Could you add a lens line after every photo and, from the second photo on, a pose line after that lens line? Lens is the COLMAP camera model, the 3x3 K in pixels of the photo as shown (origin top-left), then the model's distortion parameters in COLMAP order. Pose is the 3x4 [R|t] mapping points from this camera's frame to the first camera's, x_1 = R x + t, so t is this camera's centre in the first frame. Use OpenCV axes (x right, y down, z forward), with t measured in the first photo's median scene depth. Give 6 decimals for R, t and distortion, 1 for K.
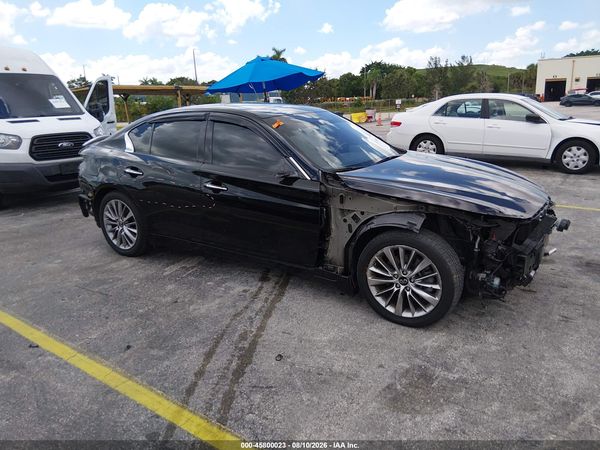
lens RADIAL K [[459.8, 0, 288.5], [0, 459.8, 216.5], [0, 0, 1]] dist [0.053401, -0.097045]
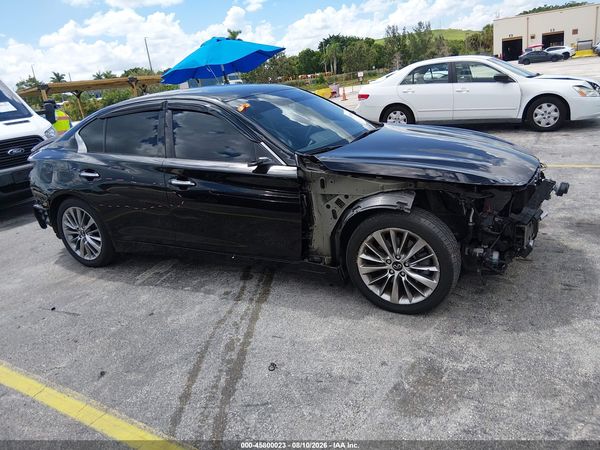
lens RADIAL K [[459.8, 0, 289.0], [0, 459.8, 221.4], [0, 0, 1]] dist [0.053401, -0.097045]
pose [[0.993195, -0.103640, 0.053123, -0.004393], [0.100919, 0.993557, 0.051569, -0.016808], [-0.058125, -0.045857, 0.997256, 0.088622]]
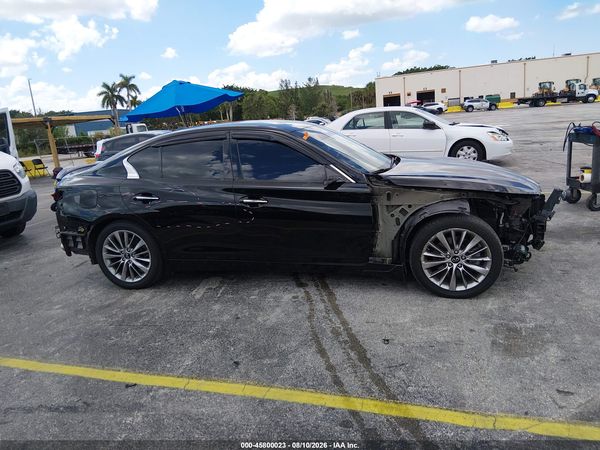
lens RADIAL K [[459.8, 0, 292.6], [0, 459.8, 228.4], [0, 0, 1]] dist [0.053401, -0.097045]
pose [[0.949907, -0.123631, 0.287041, -0.417256], [0.130483, 0.991439, -0.004788, 0.013103], [-0.283991, 0.042002, 0.957906, 0.001040]]
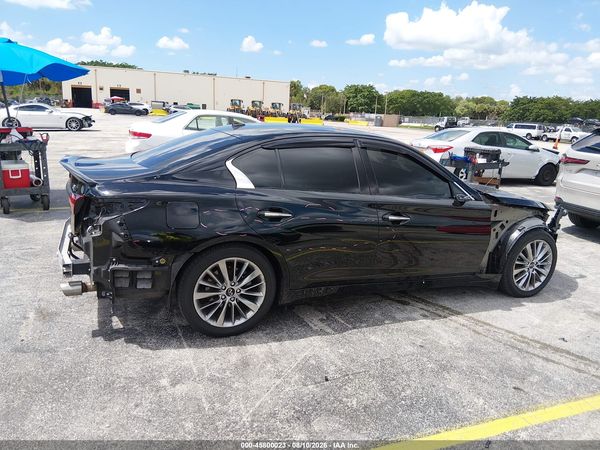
lens RADIAL K [[459.8, 0, 304.4], [0, 459.8, 227.9], [0, 0, 1]] dist [0.053401, -0.097045]
pose [[0.549463, -0.143091, 0.823174, -1.169498], [0.130665, 0.987820, 0.084493, -0.167049], [-0.825238, 0.061134, 0.561467, 0.695450]]
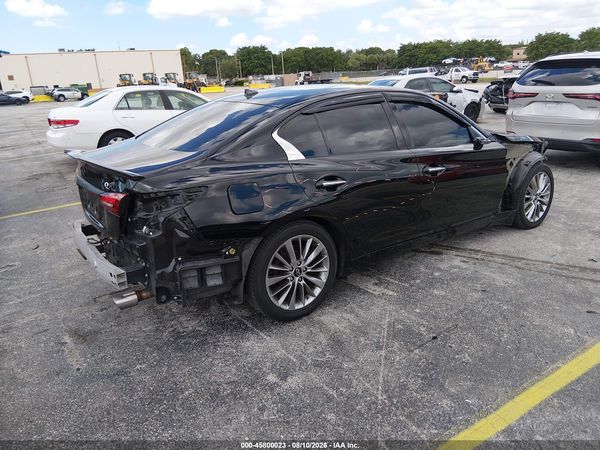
lens RADIAL K [[459.8, 0, 299.1], [0, 459.8, 222.5], [0, 0, 1]] dist [0.053401, -0.097045]
pose [[0.364571, -0.268254, 0.891699, -1.257593], [0.259206, 0.948993, 0.179514, -0.225817], [-0.894371, 0.165689, 0.415508, 0.972743]]
